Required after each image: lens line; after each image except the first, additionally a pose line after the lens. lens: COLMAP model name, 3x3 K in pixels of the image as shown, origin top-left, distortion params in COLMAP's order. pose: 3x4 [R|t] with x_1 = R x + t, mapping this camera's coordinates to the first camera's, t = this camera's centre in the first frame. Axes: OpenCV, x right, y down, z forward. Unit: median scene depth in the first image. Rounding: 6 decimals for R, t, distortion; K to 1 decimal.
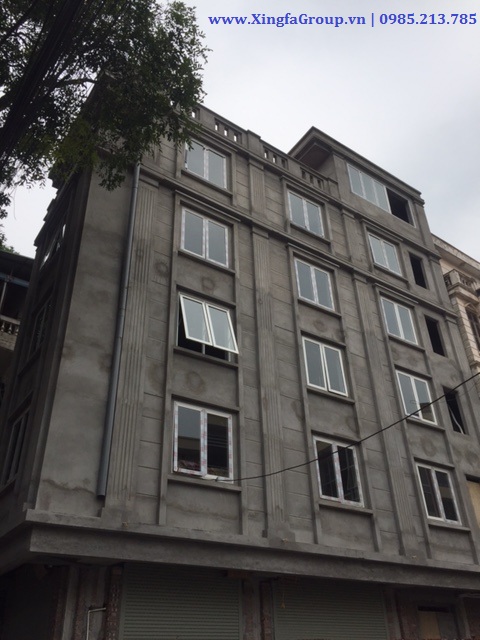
lens RADIAL K [[544.7, 0, 240.0], [0, 544.7, 320.0], [0, 0, 1]] dist [0.089742, -0.124363]
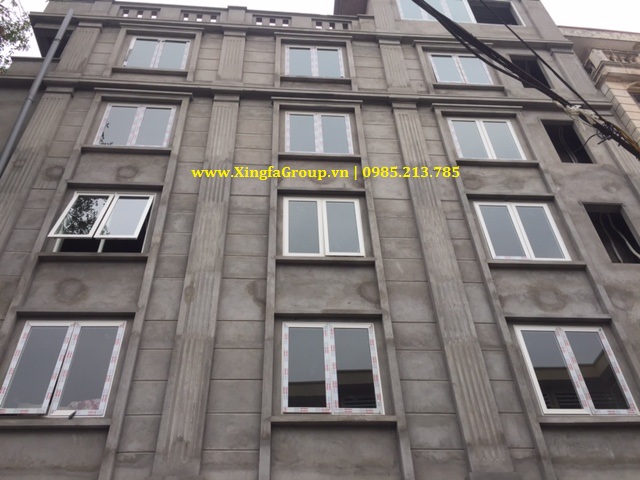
lens RADIAL K [[544.7, 0, 320.0], [0, 544.7, 240.0], [0, 0, 1]] dist [0.089742, -0.124363]
pose [[0.861165, -0.341559, -0.376473, 0.431275], [0.288461, 0.938180, -0.191332, 0.247517], [0.418551, 0.056171, 0.906454, 0.414237]]
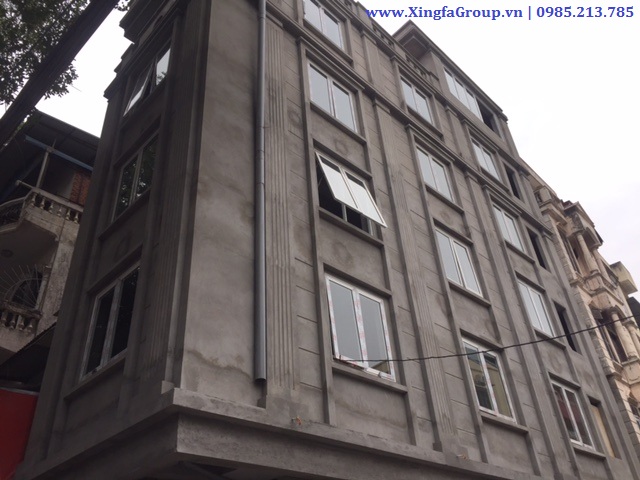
lens RADIAL K [[544.7, 0, 320.0], [0, 544.7, 240.0], [0, 0, 1]] dist [0.089742, -0.124363]
pose [[0.986595, 0.062413, 0.150784, -0.203838], [-0.053764, 0.996702, -0.060777, 0.123838], [-0.154080, 0.051855, 0.986697, 0.197759]]
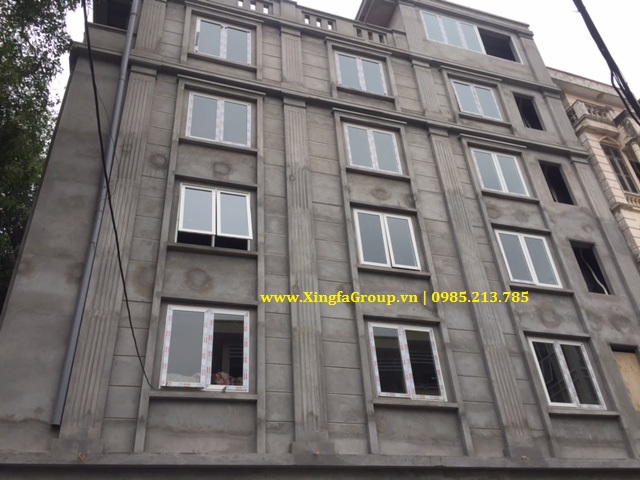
lens RADIAL K [[544.7, 0, 320.0], [0, 544.7, 240.0], [0, 0, 1]] dist [0.089742, -0.124363]
pose [[0.957010, -0.190511, -0.218717, 0.256518], [0.188159, 0.981626, -0.031731, 0.100442], [0.220743, -0.010787, 0.975272, 0.188004]]
